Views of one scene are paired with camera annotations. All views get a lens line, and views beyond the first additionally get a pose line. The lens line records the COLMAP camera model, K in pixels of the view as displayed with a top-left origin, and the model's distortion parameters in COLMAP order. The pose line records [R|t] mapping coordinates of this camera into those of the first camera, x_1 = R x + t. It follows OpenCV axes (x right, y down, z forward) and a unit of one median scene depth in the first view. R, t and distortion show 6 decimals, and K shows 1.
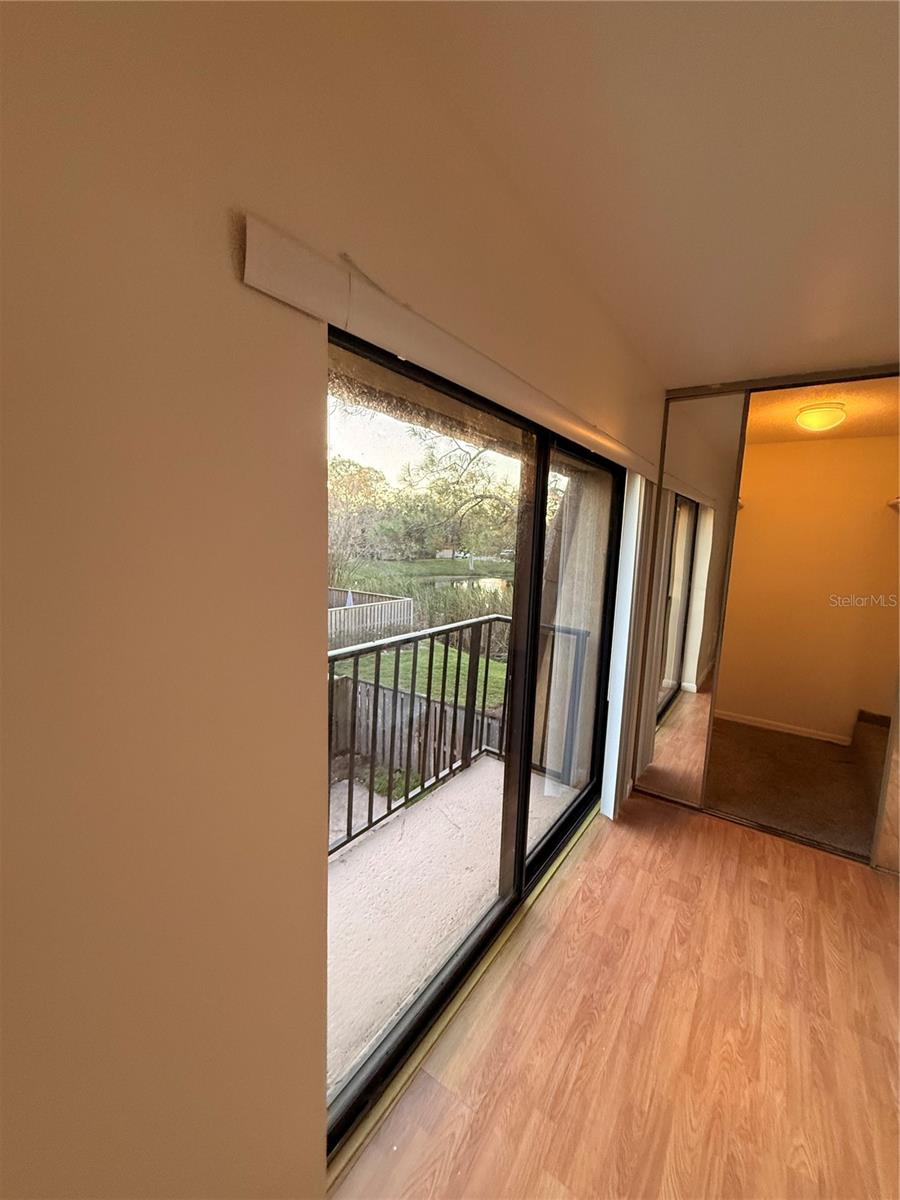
lens RADIAL K [[478.7, 0, 451.2], [0, 478.7, 595.1], [0, 0, 1]] dist [0.001197, -0.000061]
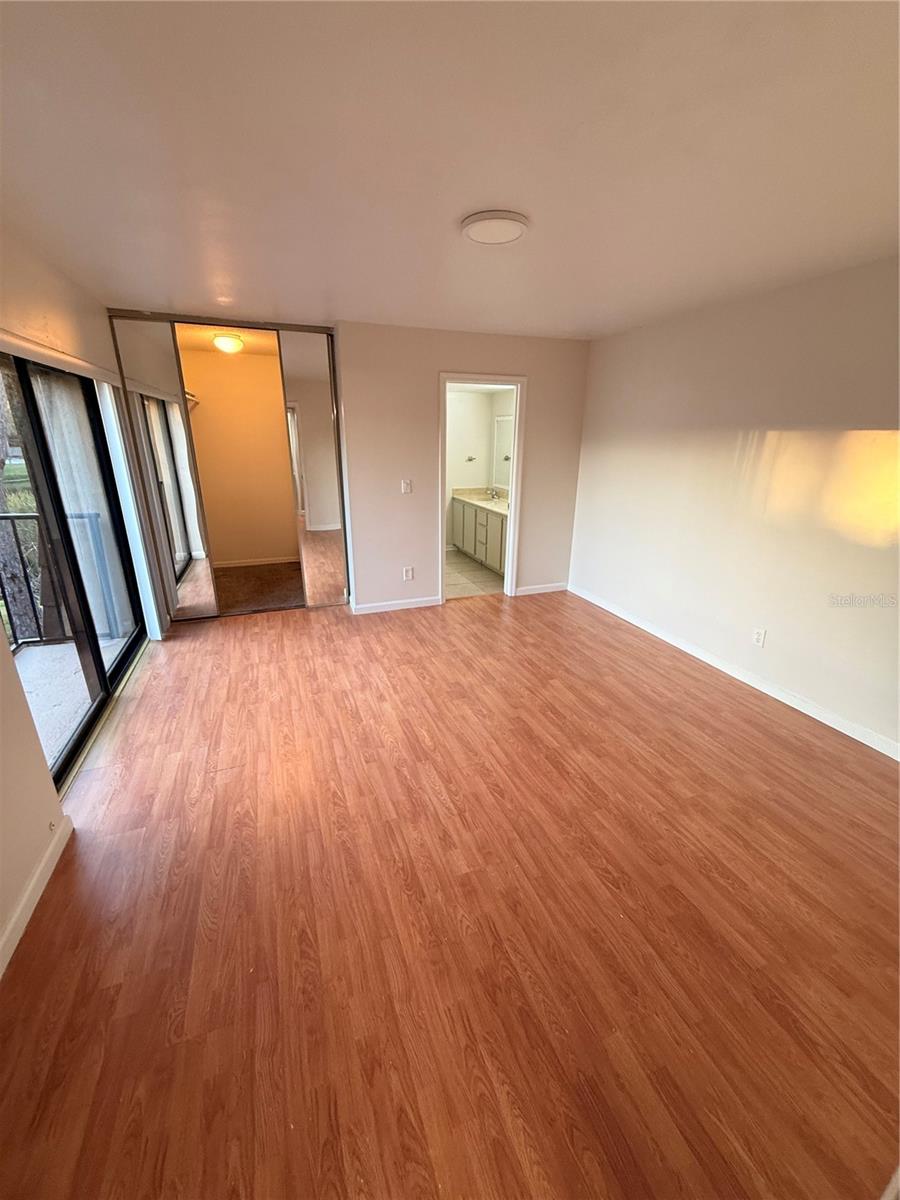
lens RADIAL K [[478.7, 0, 450.5], [0, 478.7, 595.9], [0, 0, 1]] dist [0.001197, -0.000061]
pose [[0.572269, -0.296267, 0.764679, -0.243570], [0.119400, 0.952626, 0.279729, 0.049444], [-0.811327, -0.068778, 0.580532, -0.570849]]
